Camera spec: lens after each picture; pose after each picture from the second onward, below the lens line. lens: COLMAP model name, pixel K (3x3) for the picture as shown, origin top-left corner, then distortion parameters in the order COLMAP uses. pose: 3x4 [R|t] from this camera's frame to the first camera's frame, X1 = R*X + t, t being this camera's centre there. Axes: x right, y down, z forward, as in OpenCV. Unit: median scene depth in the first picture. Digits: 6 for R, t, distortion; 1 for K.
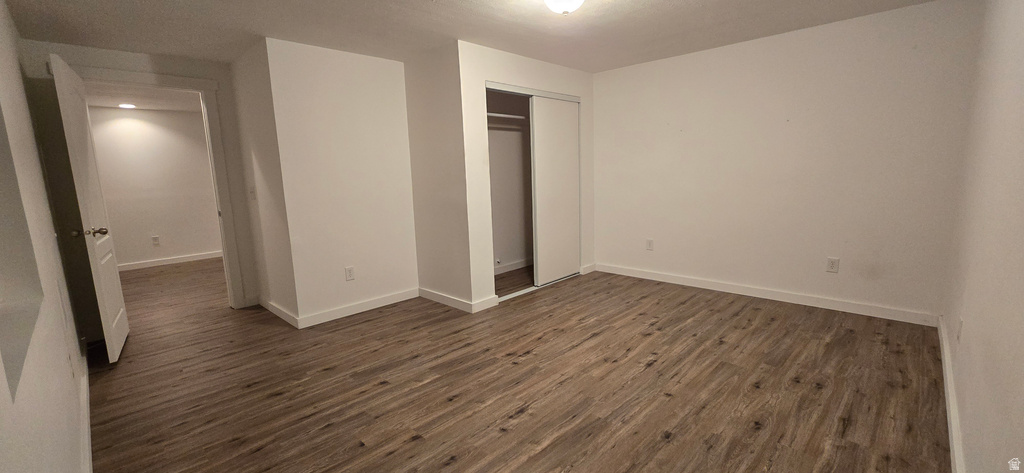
lens RADIAL K [[417.9, 0, 513.7], [0, 417.9, 236.7], [0, 0, 1]] dist [-0.002872, 0.000378]
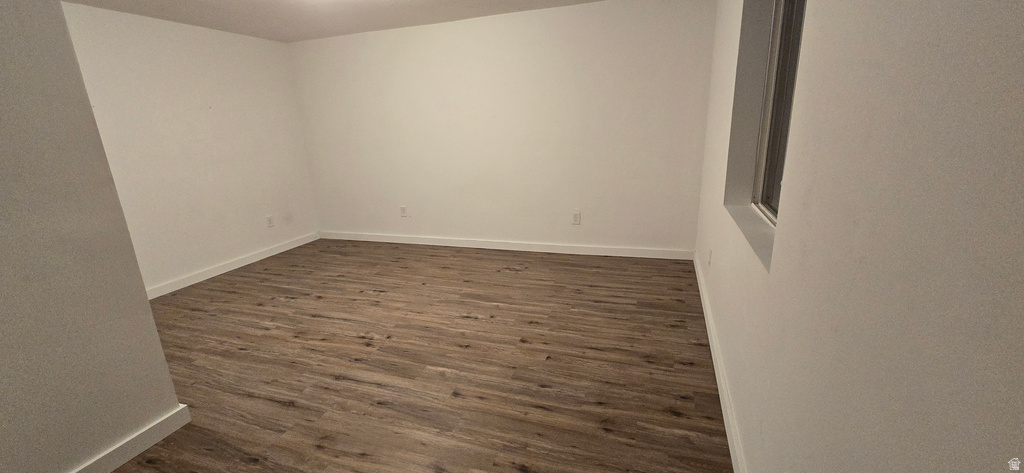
lens RADIAL K [[417.9, 0, 512.5], [0, 417.9, 237.6], [0, 0, 1]] dist [-0.002872, 0.000378]
pose [[-0.413922, -0.194925, 0.889198, -0.939223], [0.199994, 0.933467, 0.297727, -0.156108], [-0.888071, 0.301070, -0.347399, 0.984796]]
